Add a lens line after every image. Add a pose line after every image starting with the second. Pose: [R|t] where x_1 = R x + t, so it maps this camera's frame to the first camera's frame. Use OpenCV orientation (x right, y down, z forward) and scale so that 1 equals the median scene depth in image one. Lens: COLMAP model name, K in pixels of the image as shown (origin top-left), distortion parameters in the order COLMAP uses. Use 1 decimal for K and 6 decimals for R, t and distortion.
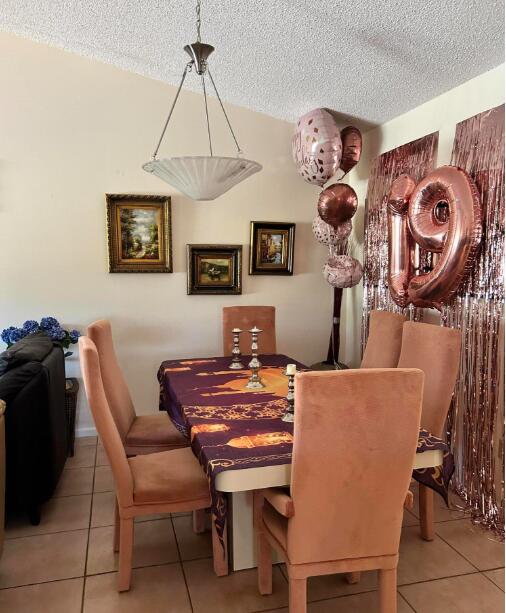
lens RADIAL K [[521.1, 0, 252.5], [0, 521.1, 340.8], [0, 0, 1]] dist [0.047040, -0.012283]
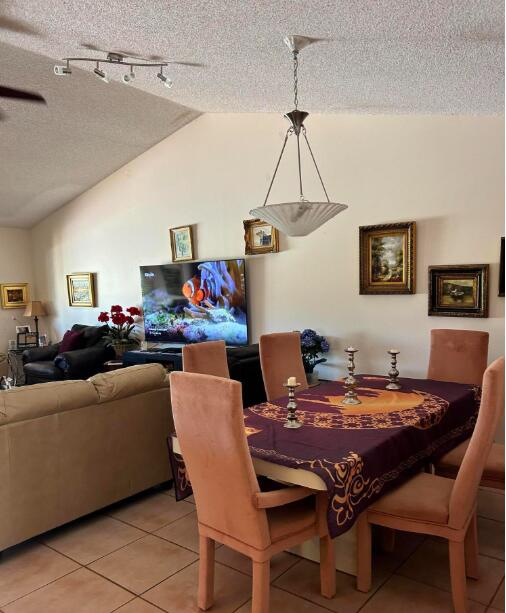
lens RADIAL K [[521.1, 0, 252.5], [0, 521.1, 340.8], [0, 0, 1]] dist [0.047040, -0.012283]
pose [[0.588685, 0.075457, -0.804833, 0.509942], [-0.102609, 0.994555, 0.018192, -0.024703], [0.801823, 0.071874, 0.593223, 0.135748]]
